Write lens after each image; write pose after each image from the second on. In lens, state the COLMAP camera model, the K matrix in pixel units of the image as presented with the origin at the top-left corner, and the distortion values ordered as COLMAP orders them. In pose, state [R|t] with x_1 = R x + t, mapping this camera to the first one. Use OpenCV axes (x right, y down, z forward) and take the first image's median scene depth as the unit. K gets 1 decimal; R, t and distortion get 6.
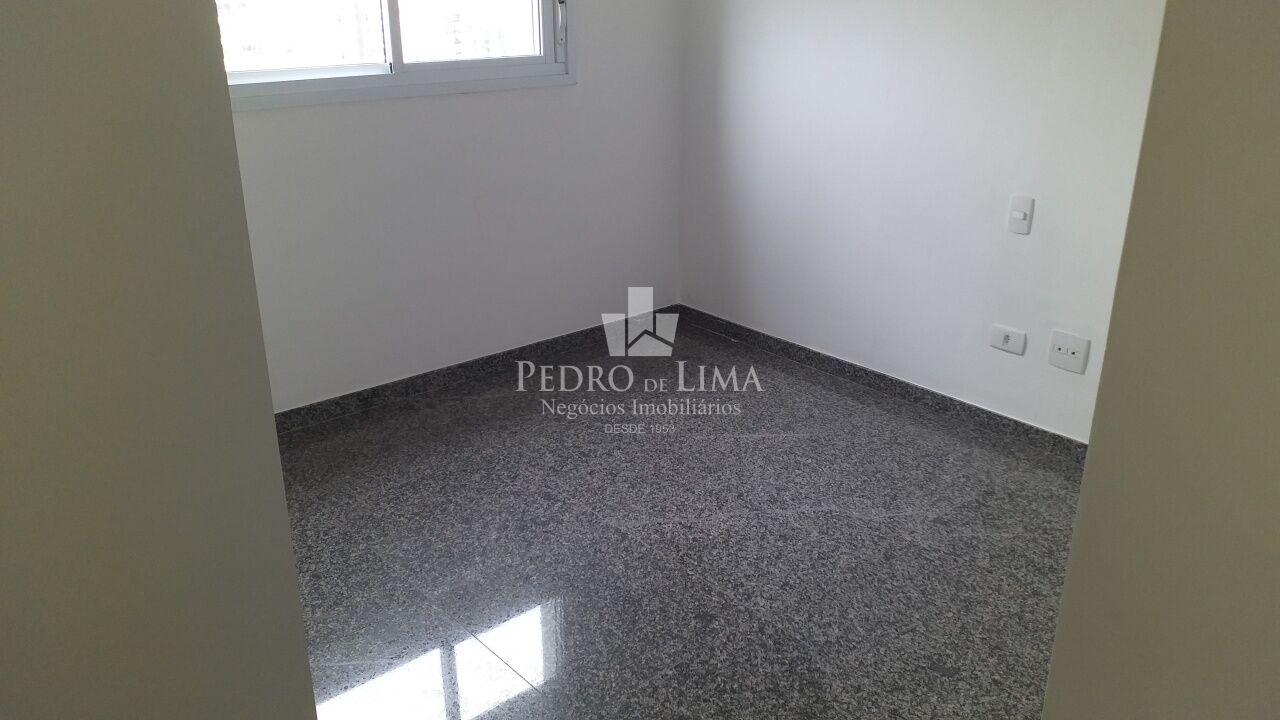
lens RADIAL K [[1009.1, 0, 652.8], [0, 1009.1, 355.2], [0, 0, 1]] dist [0.047410, -0.082575]
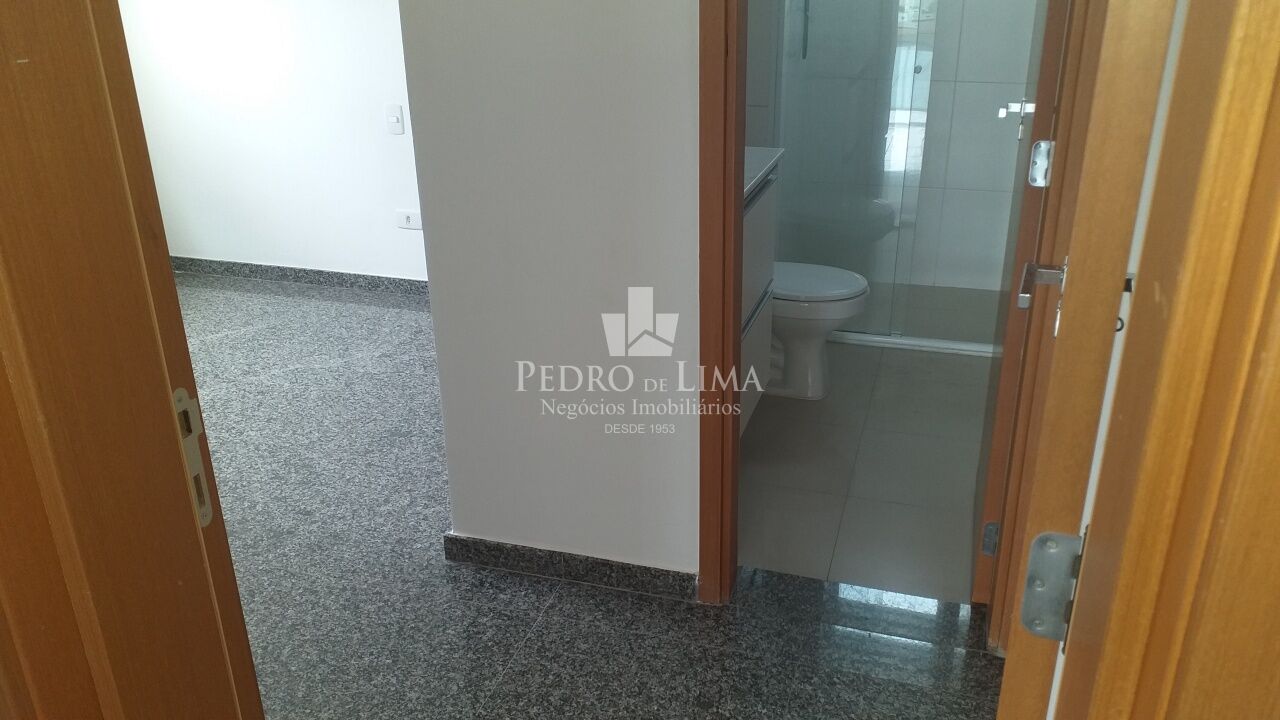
lens RADIAL K [[1009.1, 0, 642.4], [0, 1009.1, 361.4], [0, 0, 1]] dist [0.047410, -0.082575]
pose [[0.852164, -0.226609, 0.471662, -0.049787], [0.213636, 0.973489, 0.081728, 0.145918], [-0.477678, 0.031119, 0.877984, -0.311449]]
